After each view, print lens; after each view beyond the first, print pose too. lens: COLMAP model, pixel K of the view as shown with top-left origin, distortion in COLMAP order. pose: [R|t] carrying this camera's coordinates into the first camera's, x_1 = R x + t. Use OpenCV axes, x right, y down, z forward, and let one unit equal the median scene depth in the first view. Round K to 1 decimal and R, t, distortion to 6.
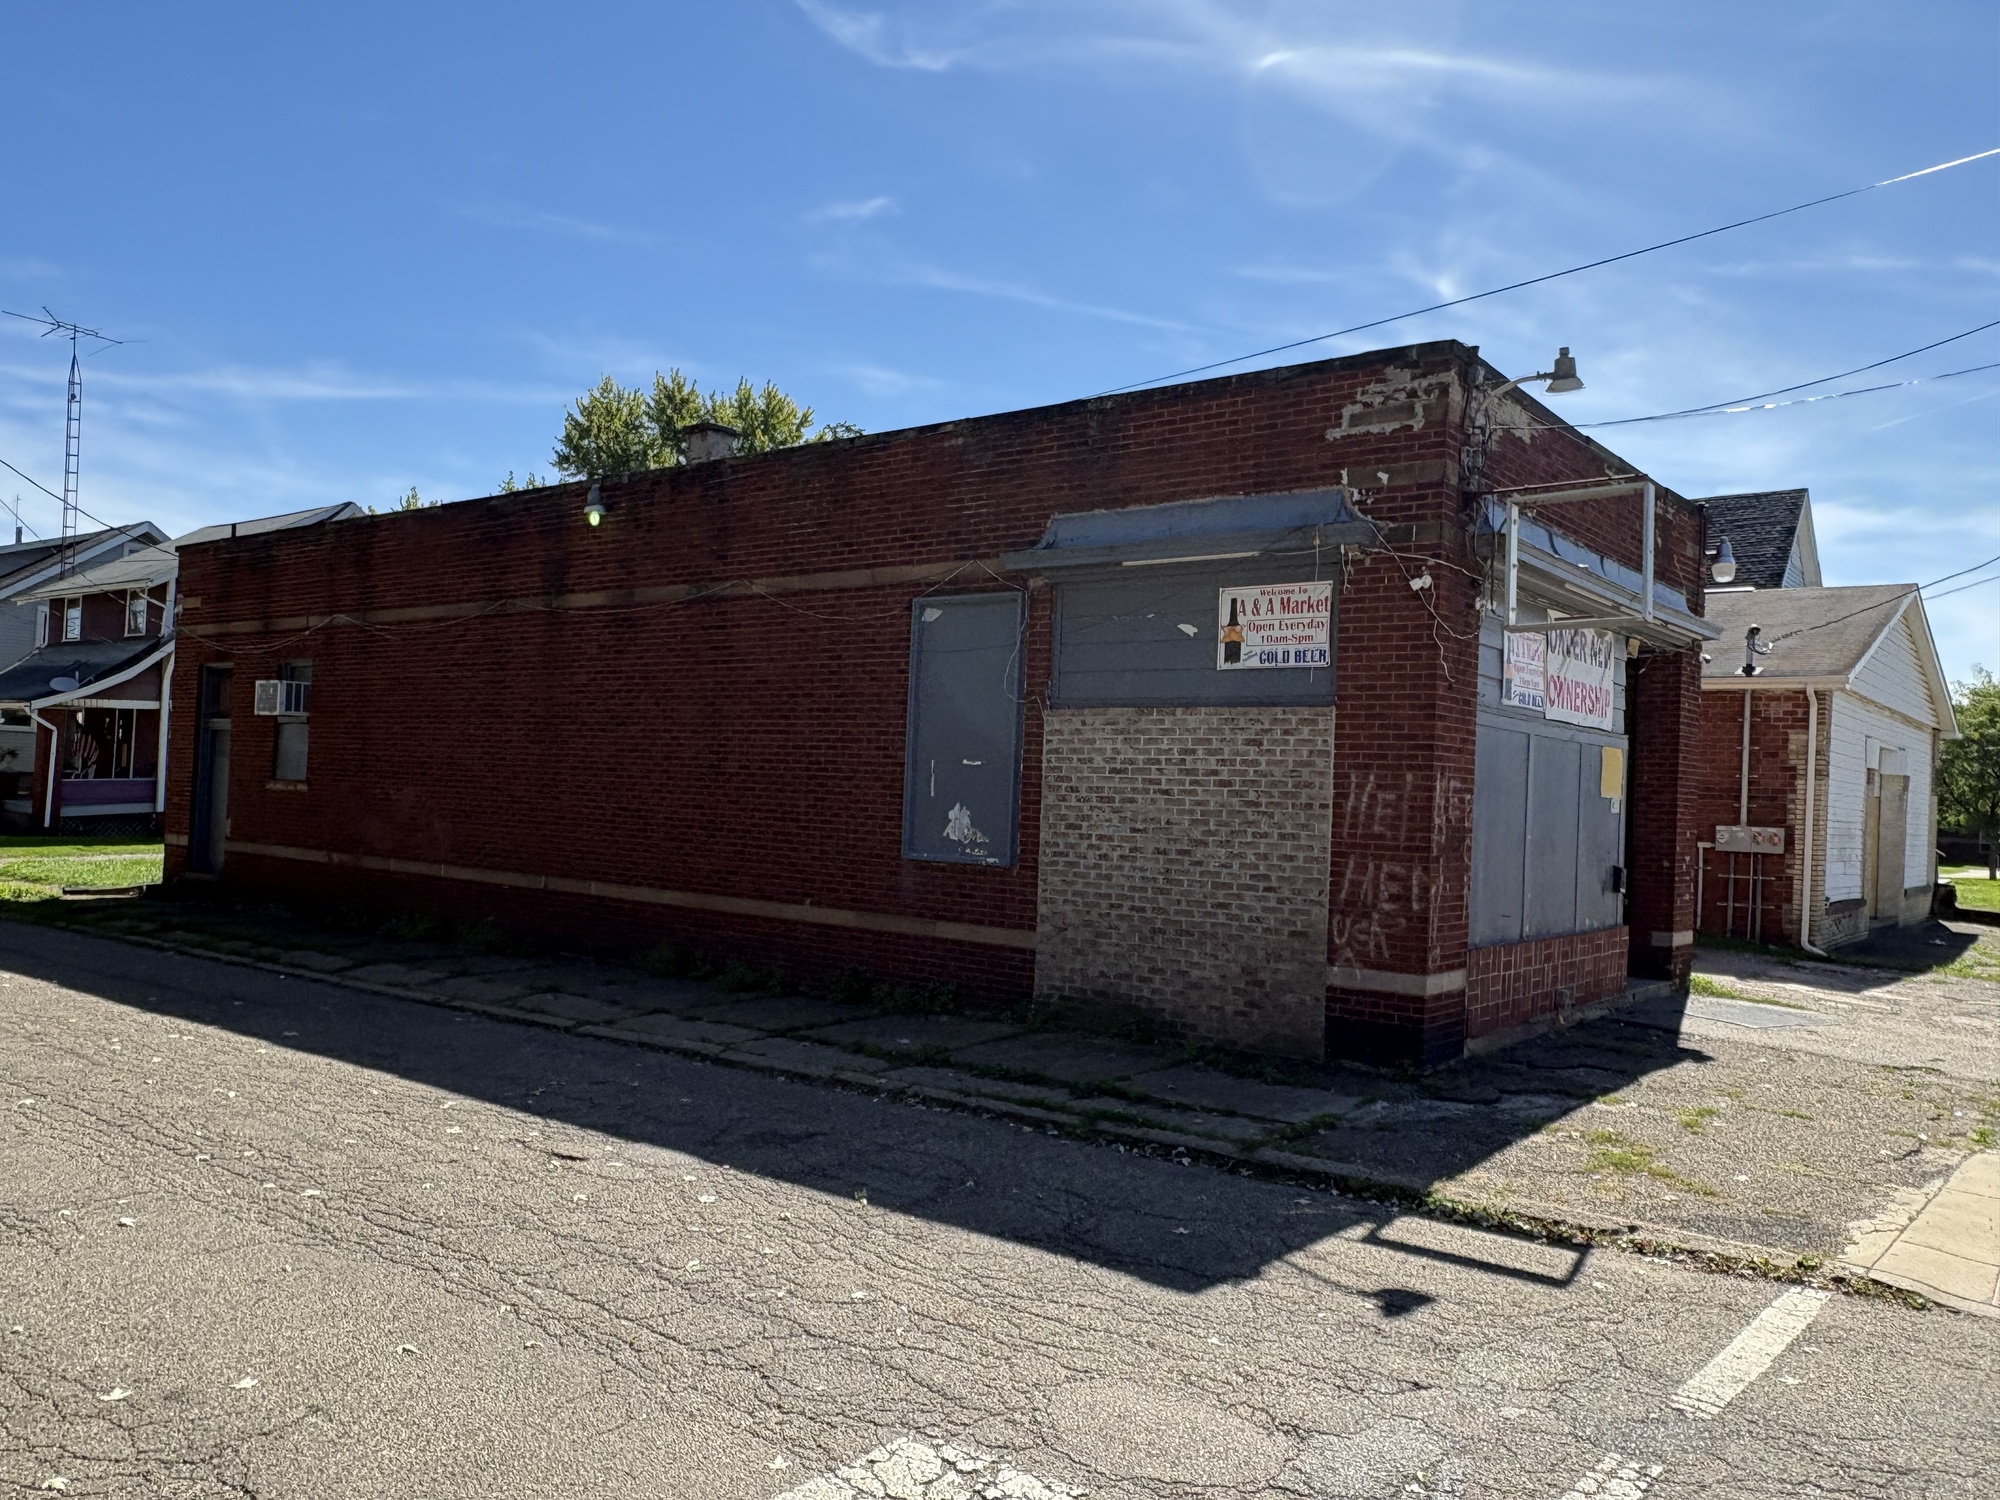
lens RADIAL K [[1530.4, 0, 992.0], [0, 1530.4, 759.1], [0, 0, 1]] dist [0.027652, -0.041948]
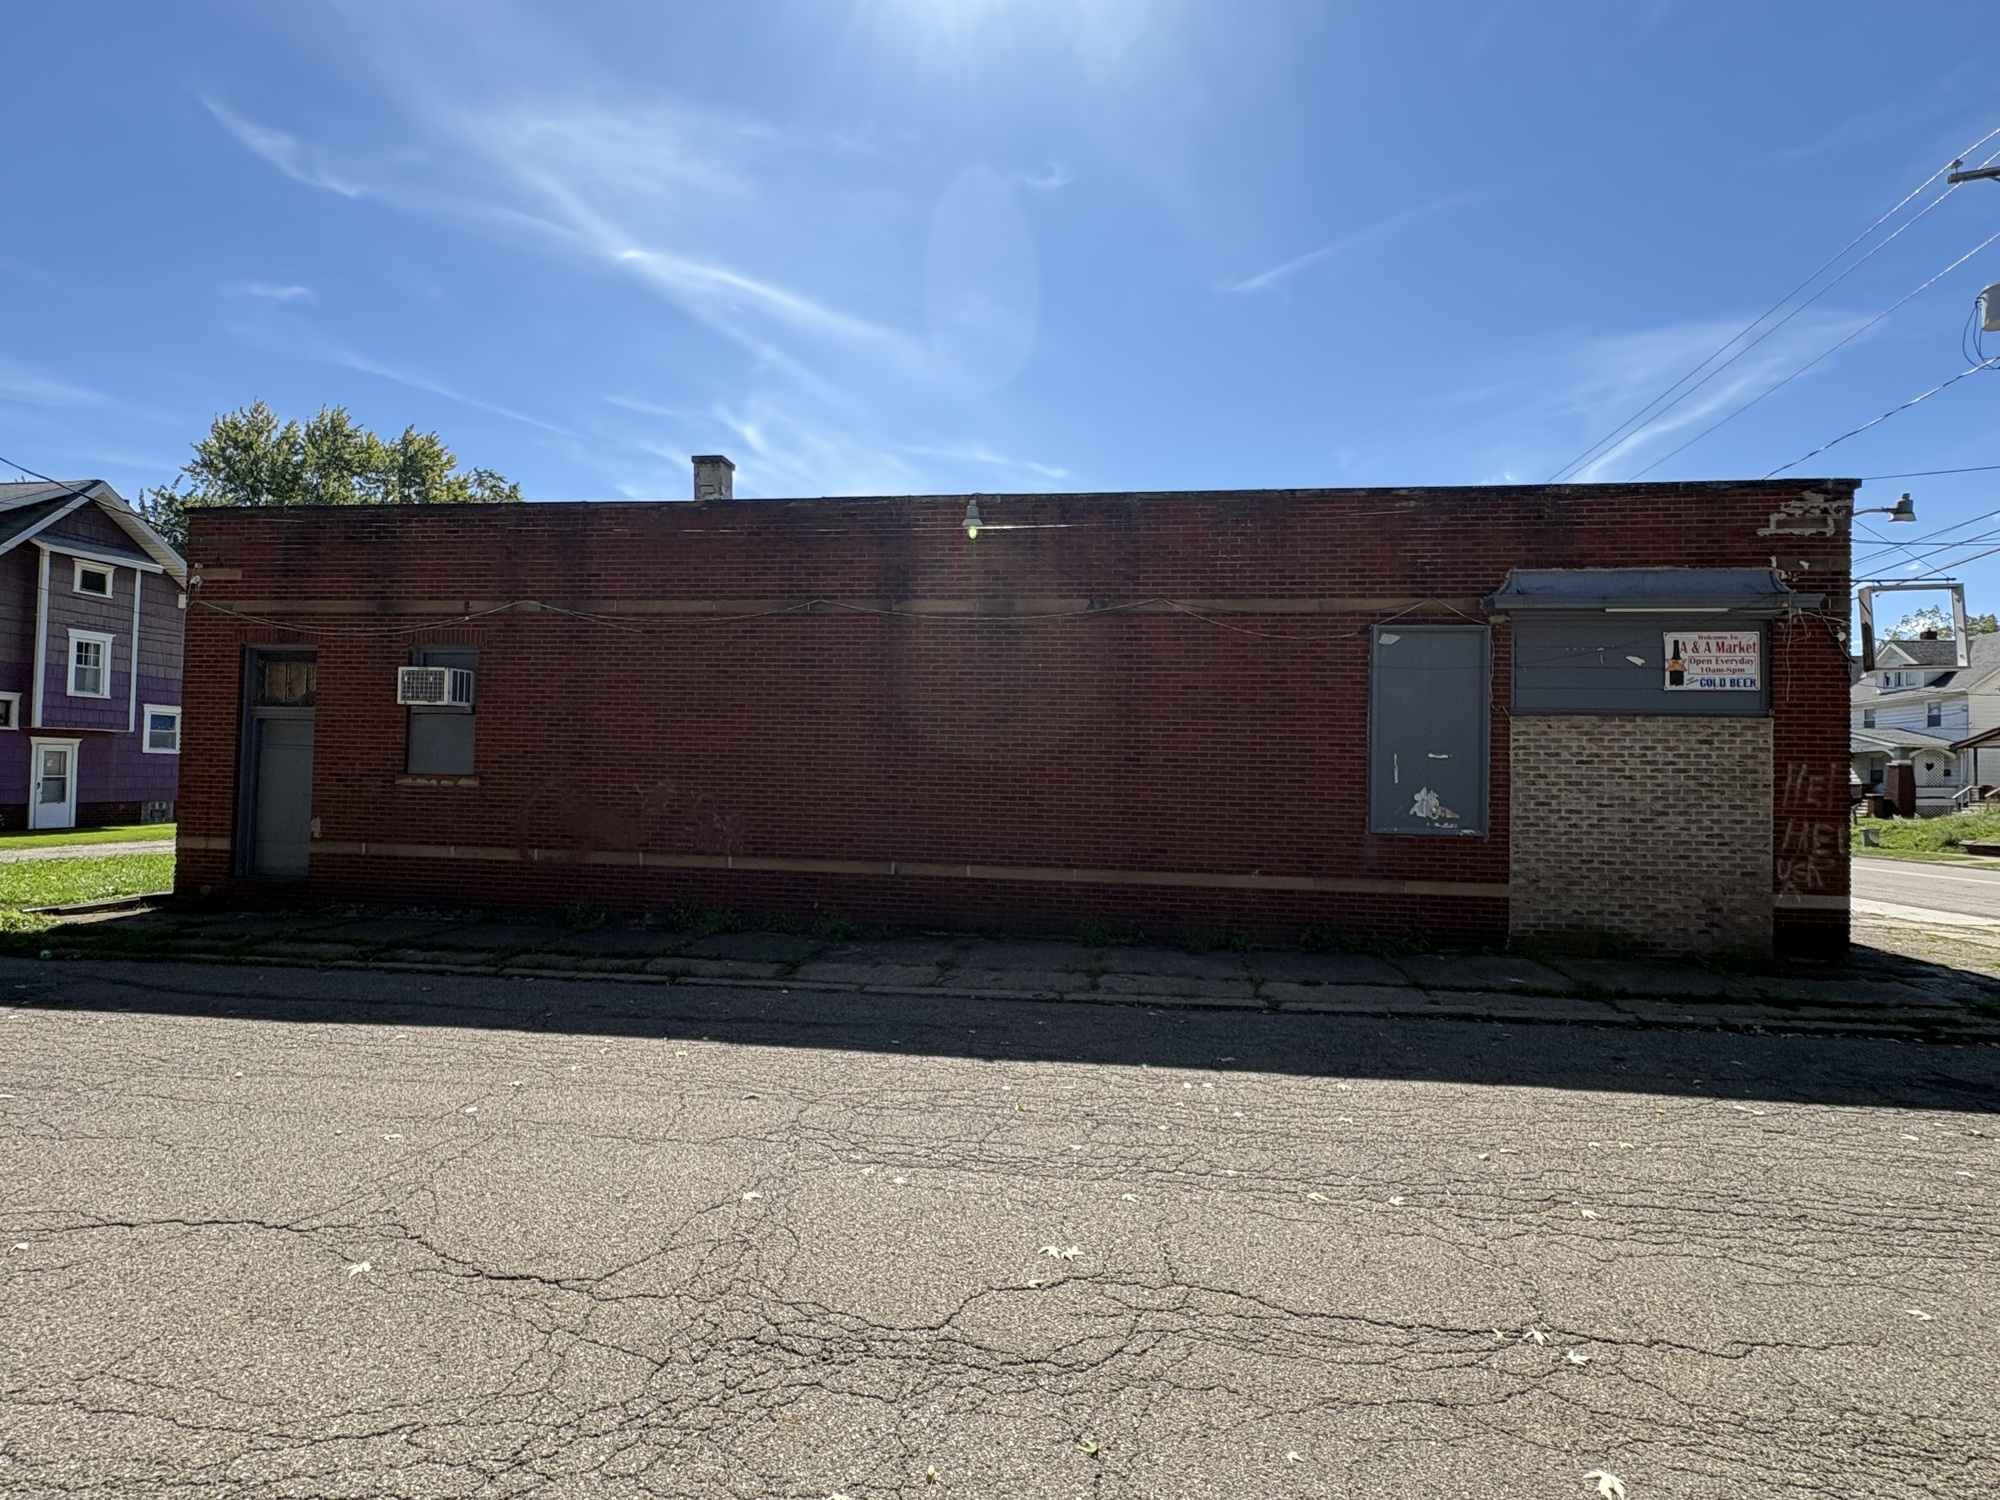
lens RADIAL K [[995.6, 0, 1044.8], [0, 995.6, 758.9], [0, 0, 1]] dist [0.004518, -0.000080]
pose [[0.852044, -0.010953, 0.523355, -0.805812], [0.000902, 0.999810, 0.019457, -0.013146], [-0.523469, -0.016106, 0.851893, 0.506338]]
